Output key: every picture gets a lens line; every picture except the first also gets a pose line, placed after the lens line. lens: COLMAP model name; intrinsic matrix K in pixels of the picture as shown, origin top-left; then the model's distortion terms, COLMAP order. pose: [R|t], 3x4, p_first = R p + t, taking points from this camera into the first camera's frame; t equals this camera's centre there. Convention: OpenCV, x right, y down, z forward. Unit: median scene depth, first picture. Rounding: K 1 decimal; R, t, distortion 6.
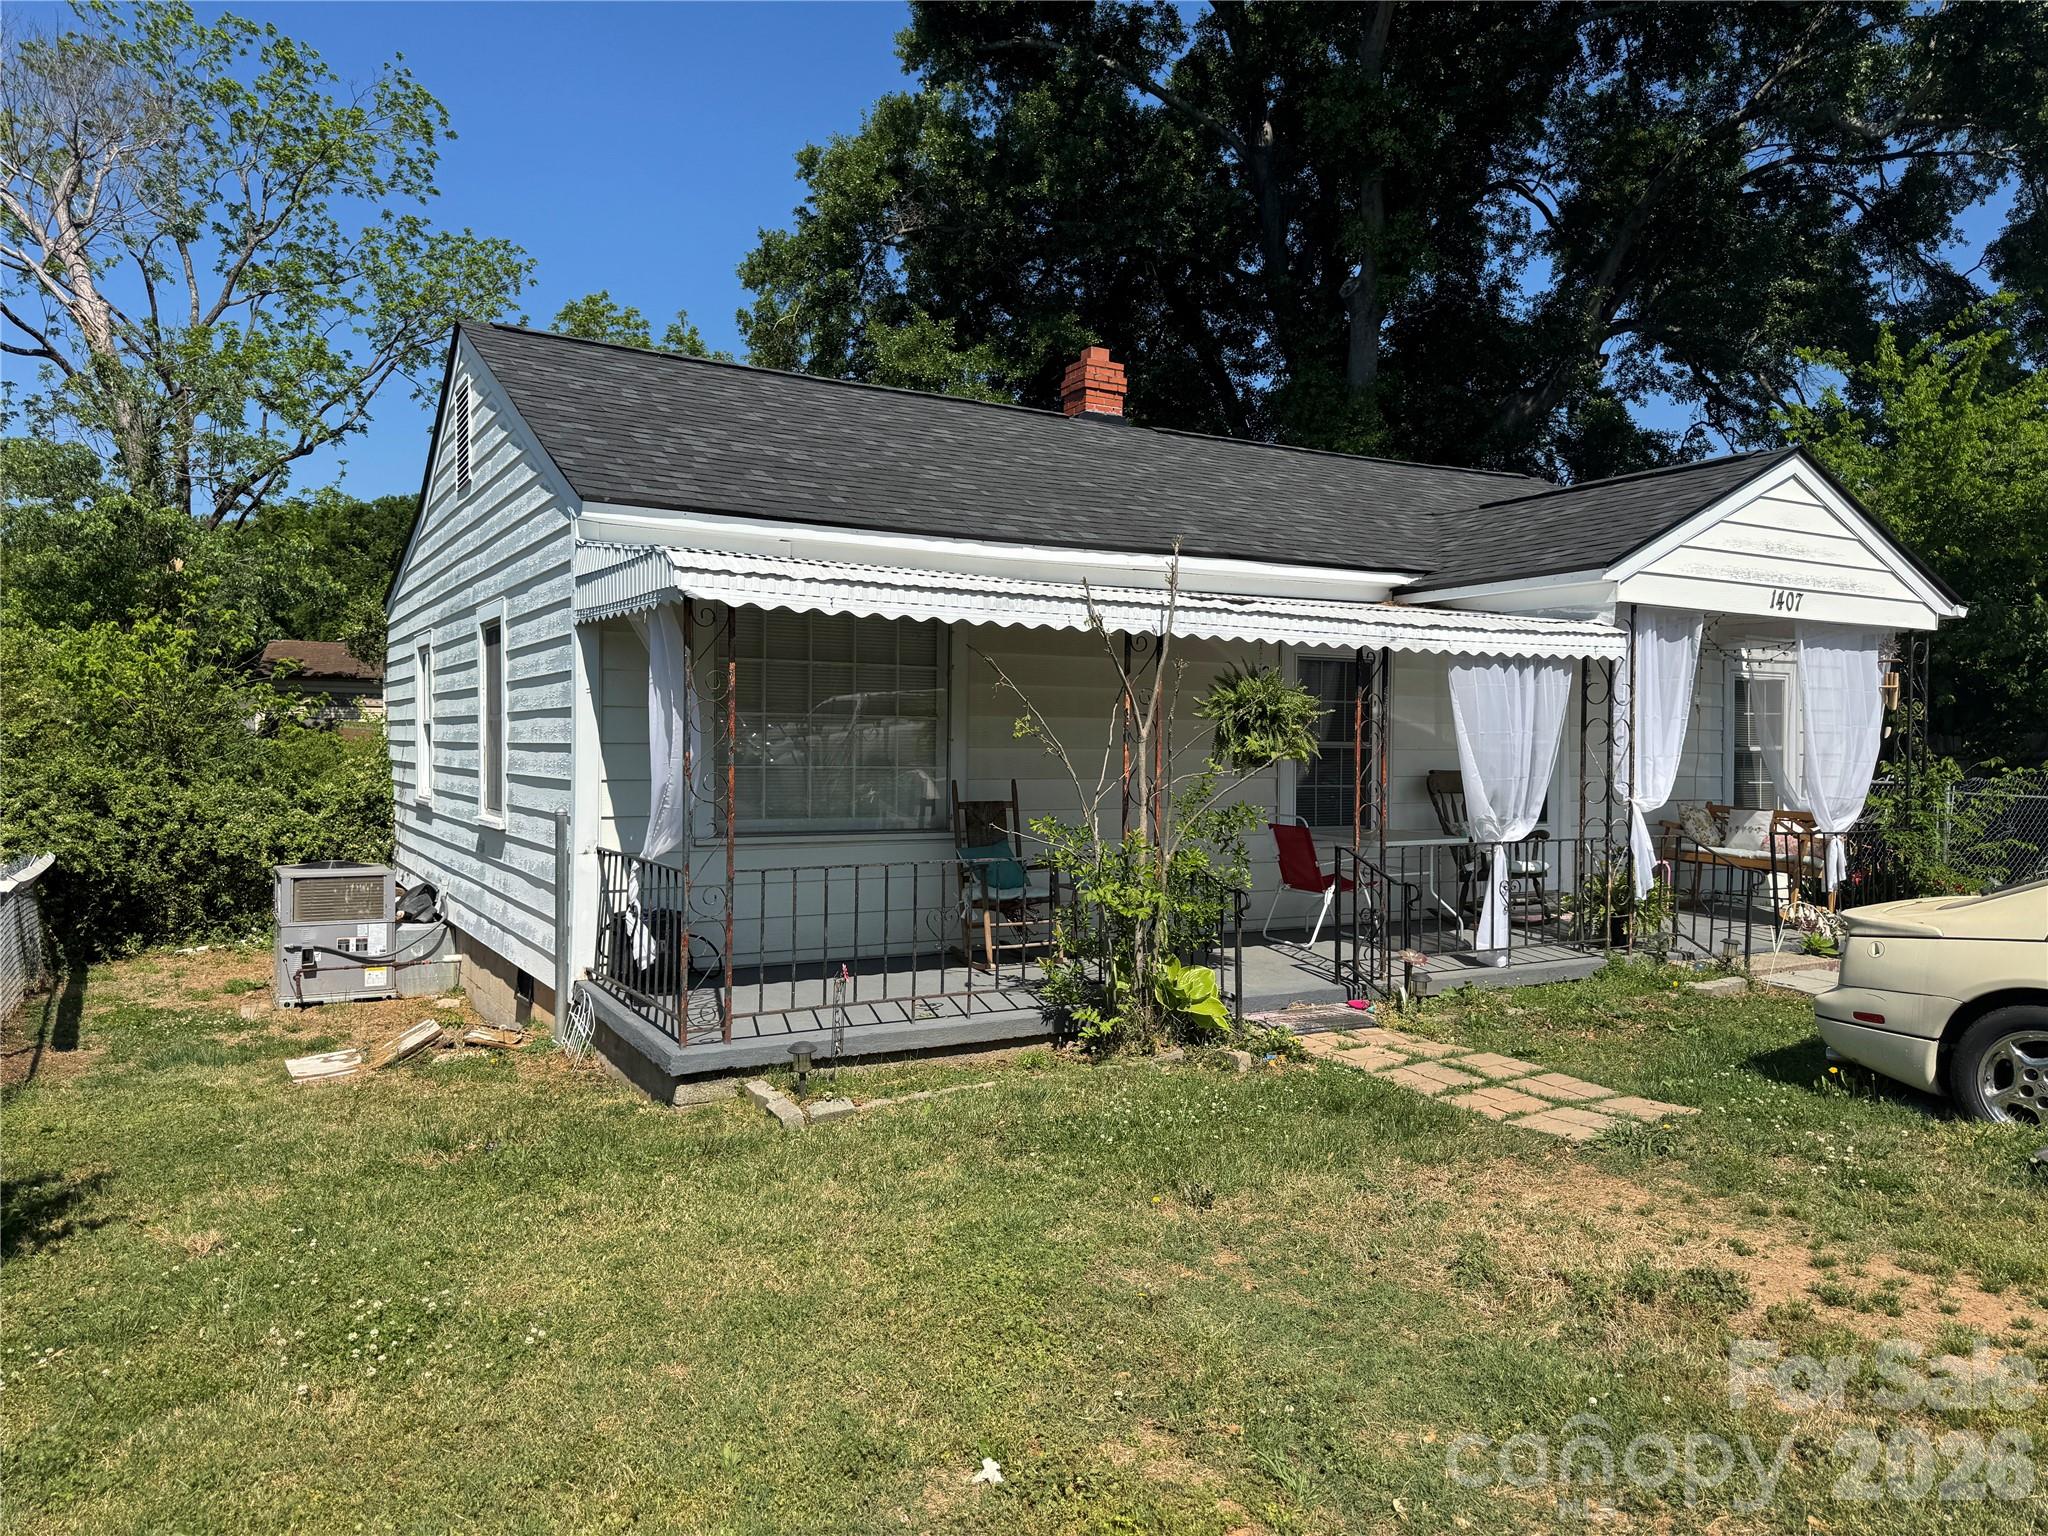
lens RADIAL K [[1440.3, 0, 1015.3], [0, 1440.3, 805.9], [0, 0, 1]] dist [0.009480, -0.007975]
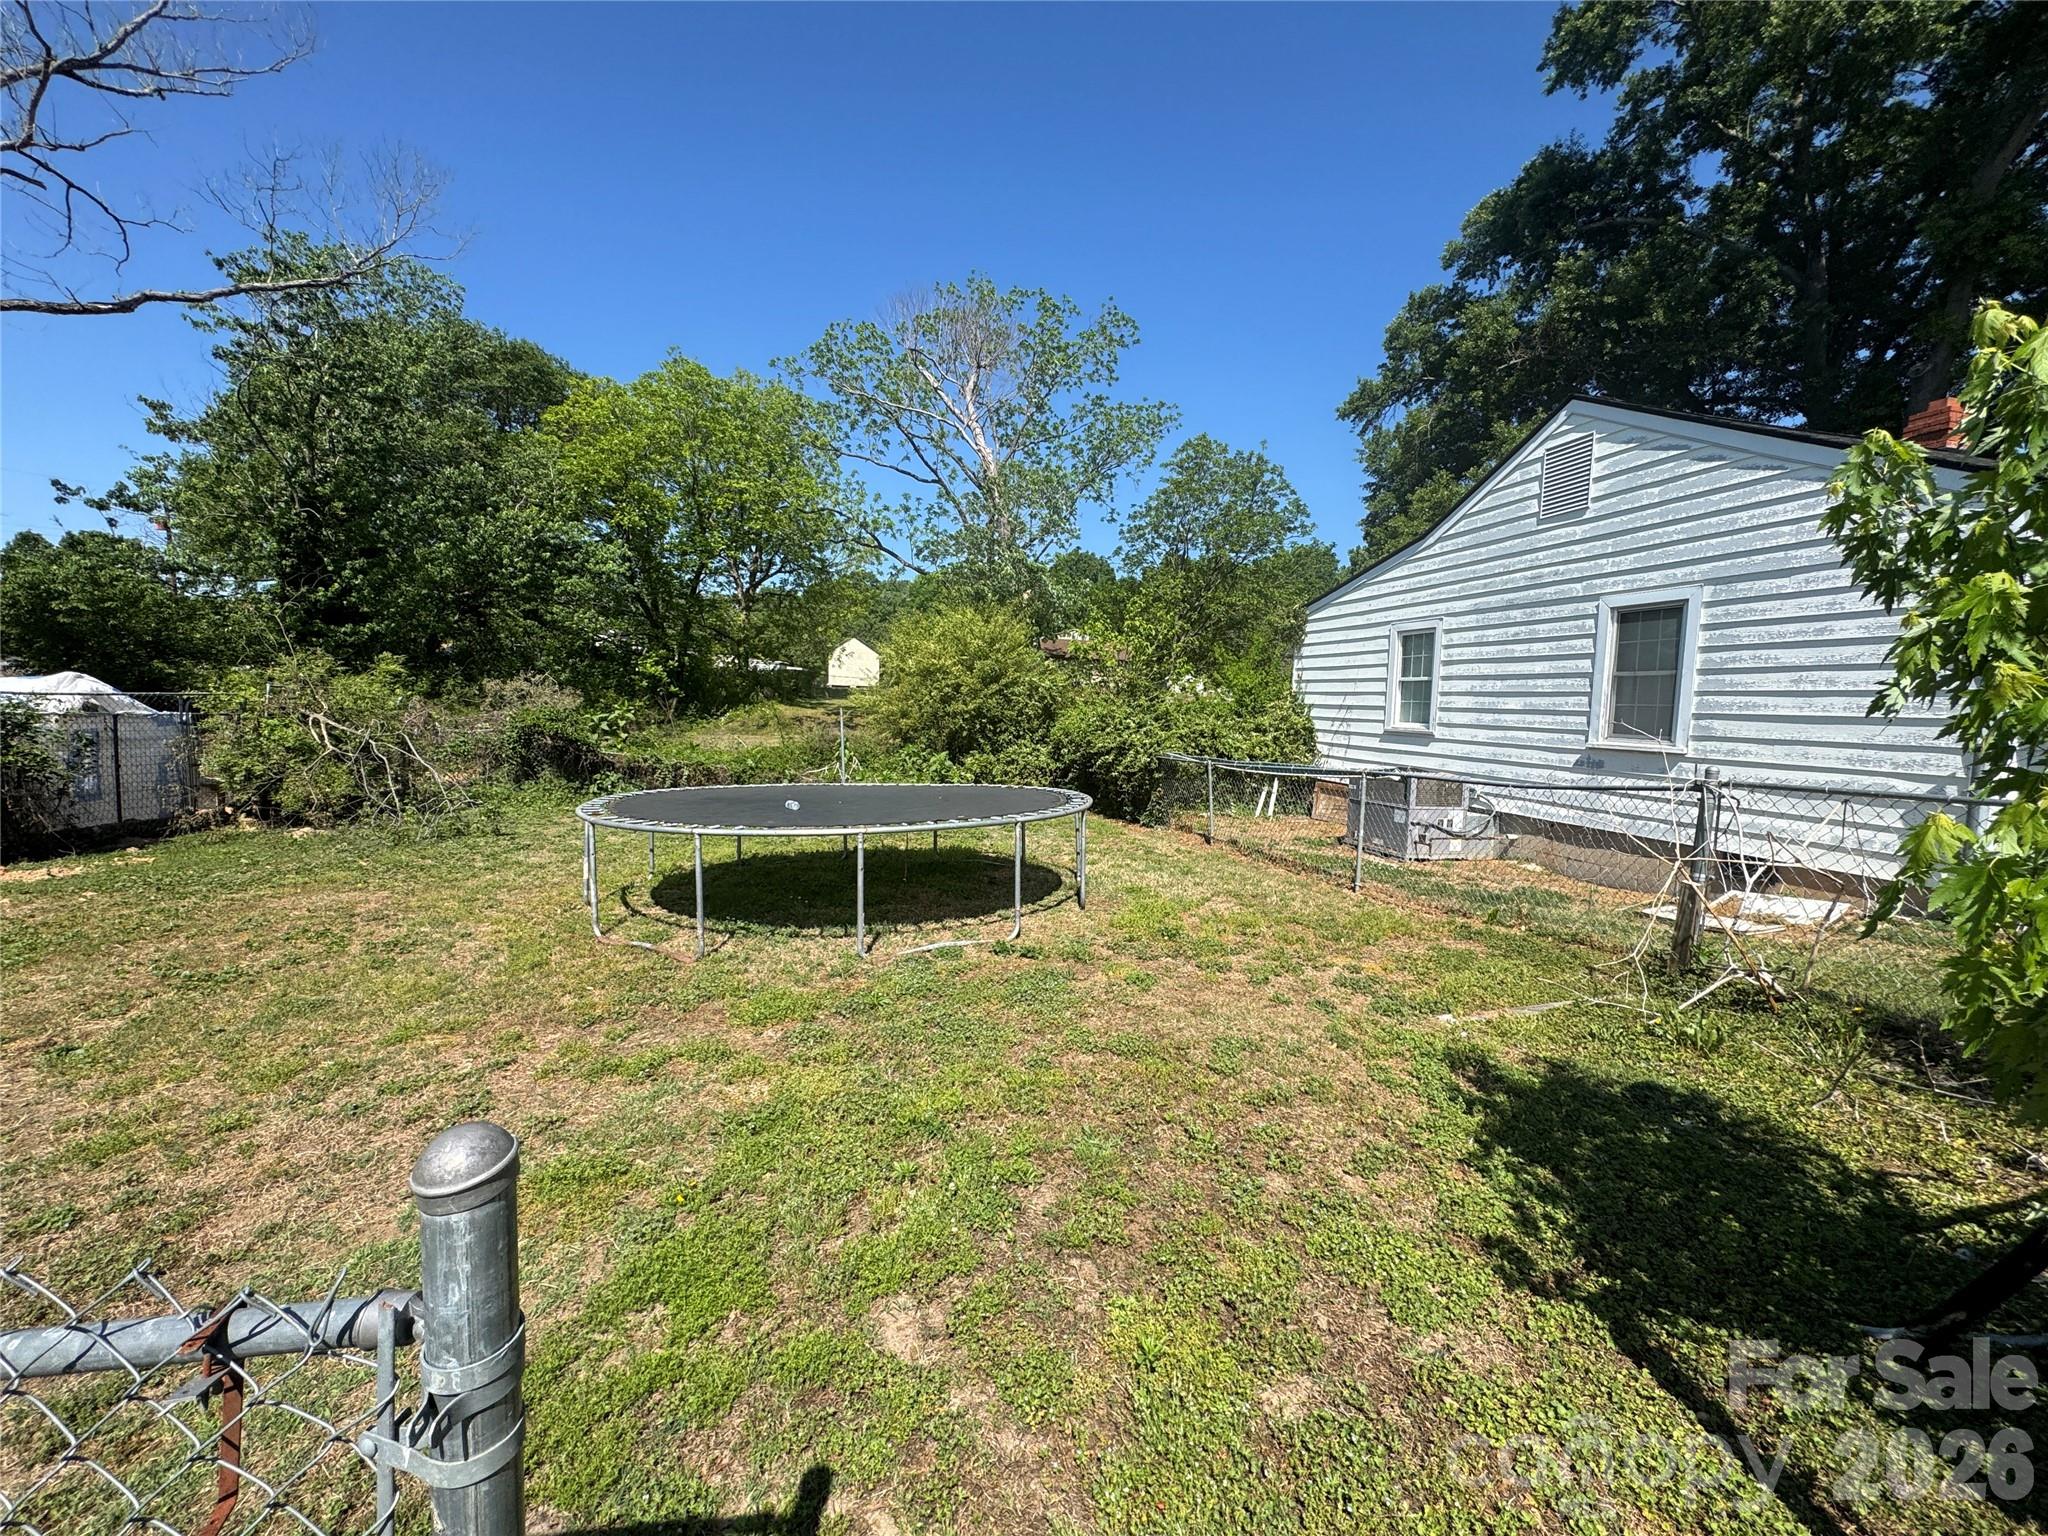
lens RADIAL K [[811.8, 0, 1019.5], [0, 811.8, 759.1], [0, 0, 1]] dist [0.006272, 0.000571]
pose [[0.955660, 0.048553, -0.290442, -0.708902], [-0.040659, 0.998623, 0.033158, 0.020344], [0.291652, -0.019879, 0.956318, 0.050516]]
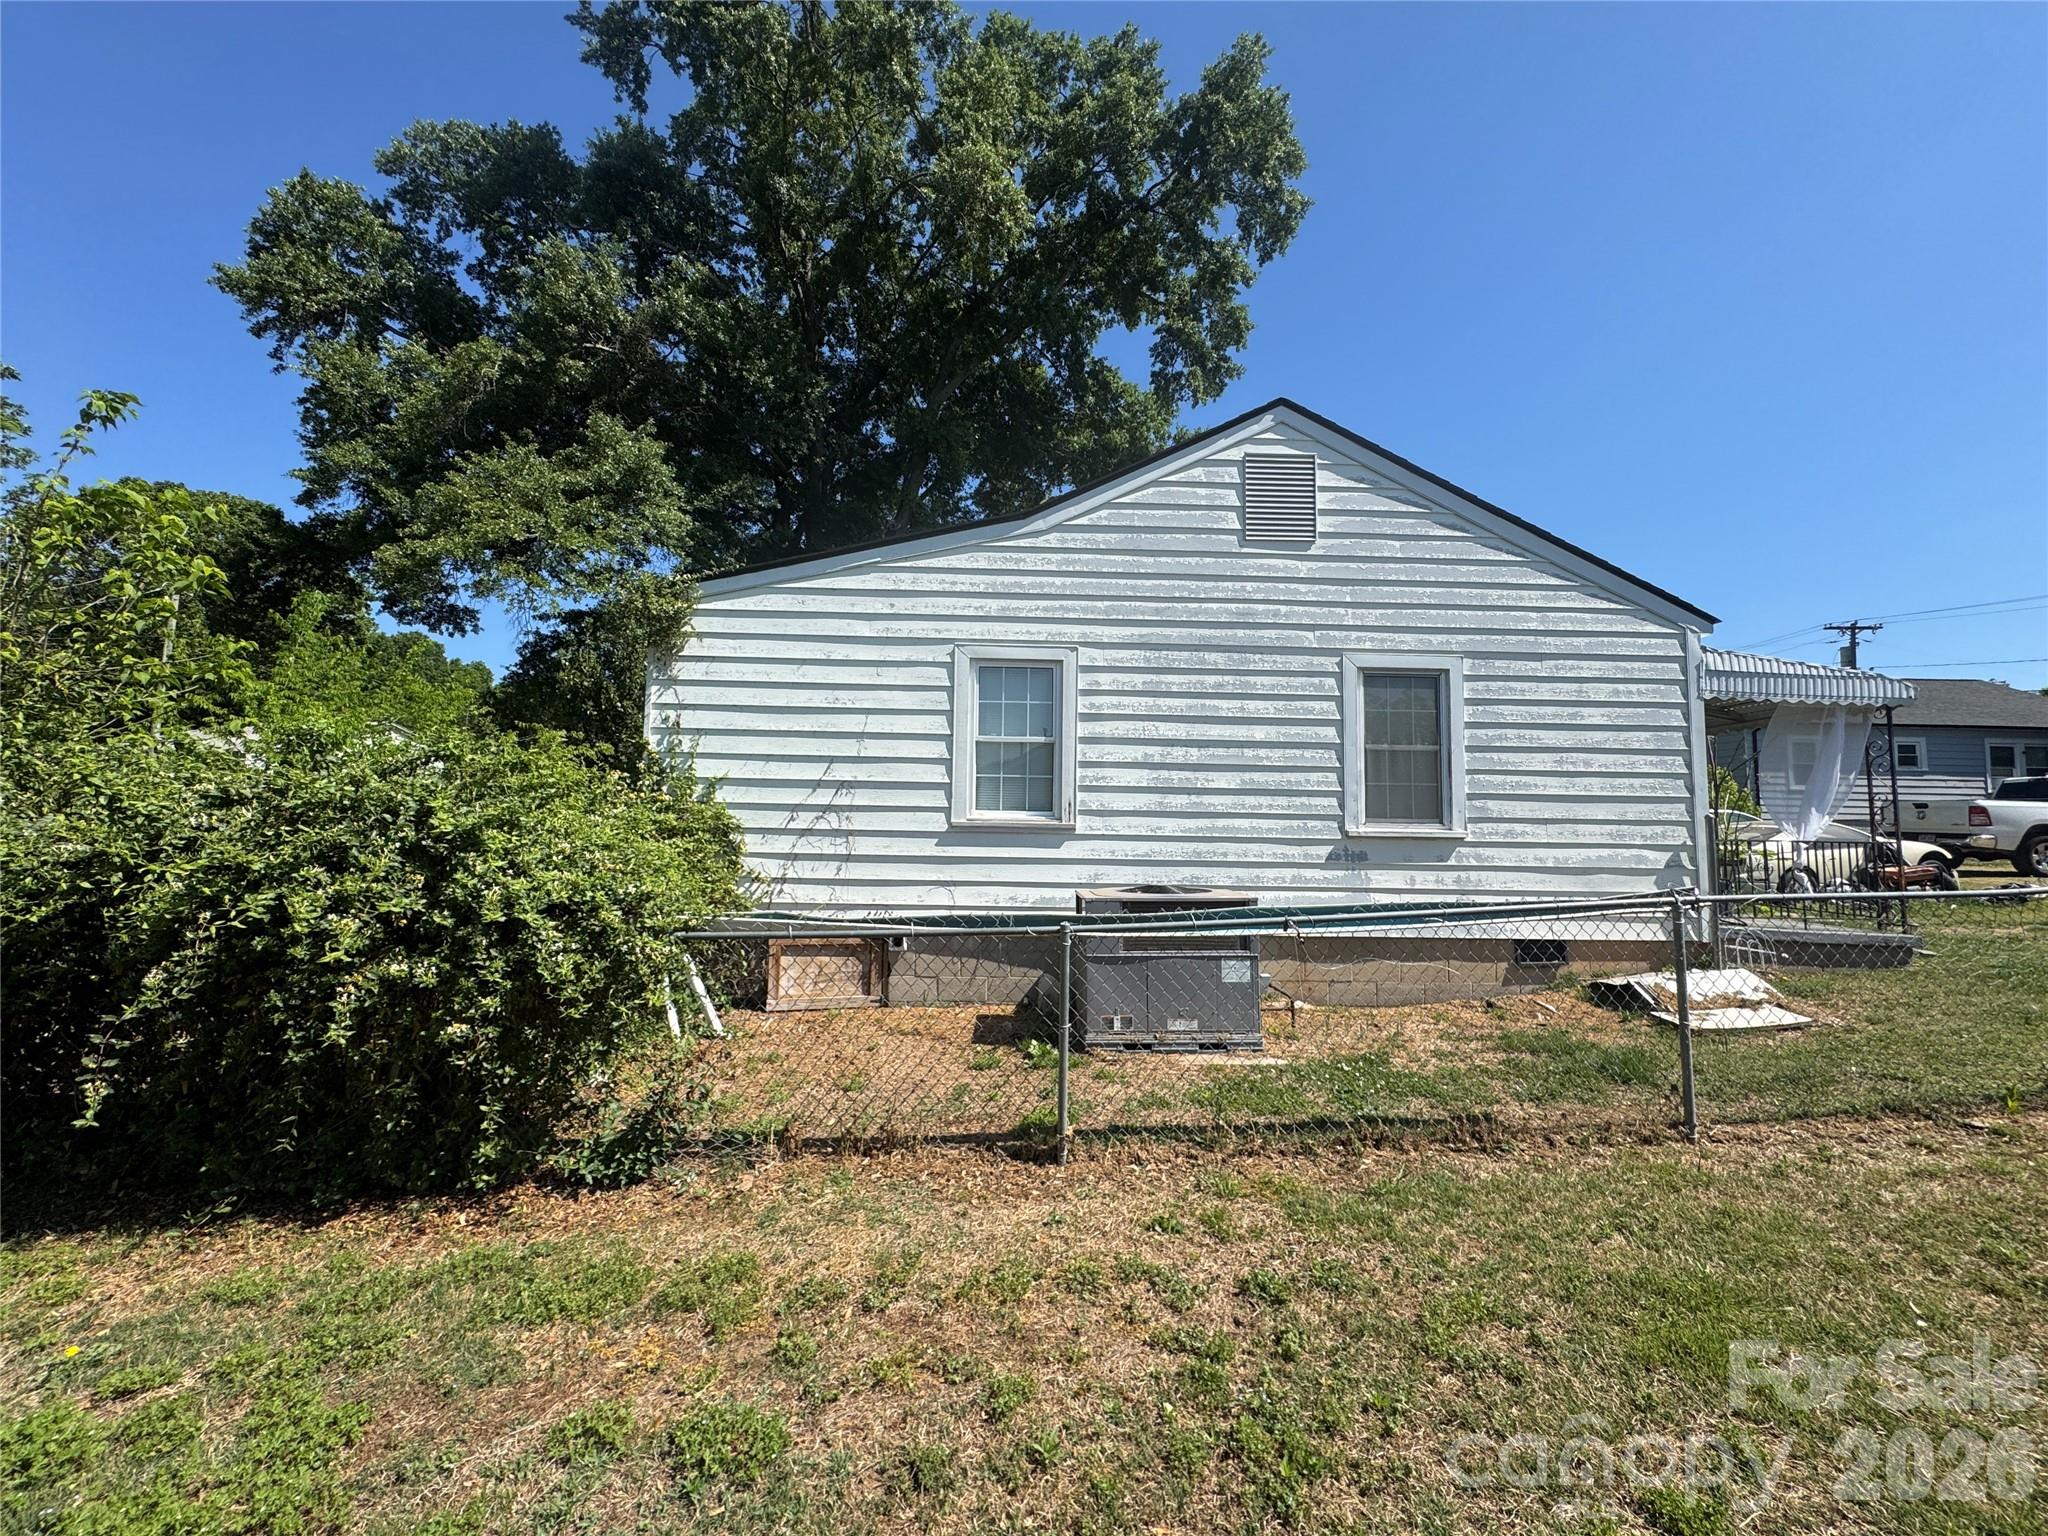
lens RADIAL K [[811.8, 0, 1025.5], [0, 811.8, 764.9], [0, 0, 1]] dist [0.006272, 0.000571]
pose [[0.464298, 0.070327, 0.882882, -1.102691], [0.019925, 0.995761, -0.089797, 0.008918], [-0.885455, 0.059284, 0.460929, 0.926413]]
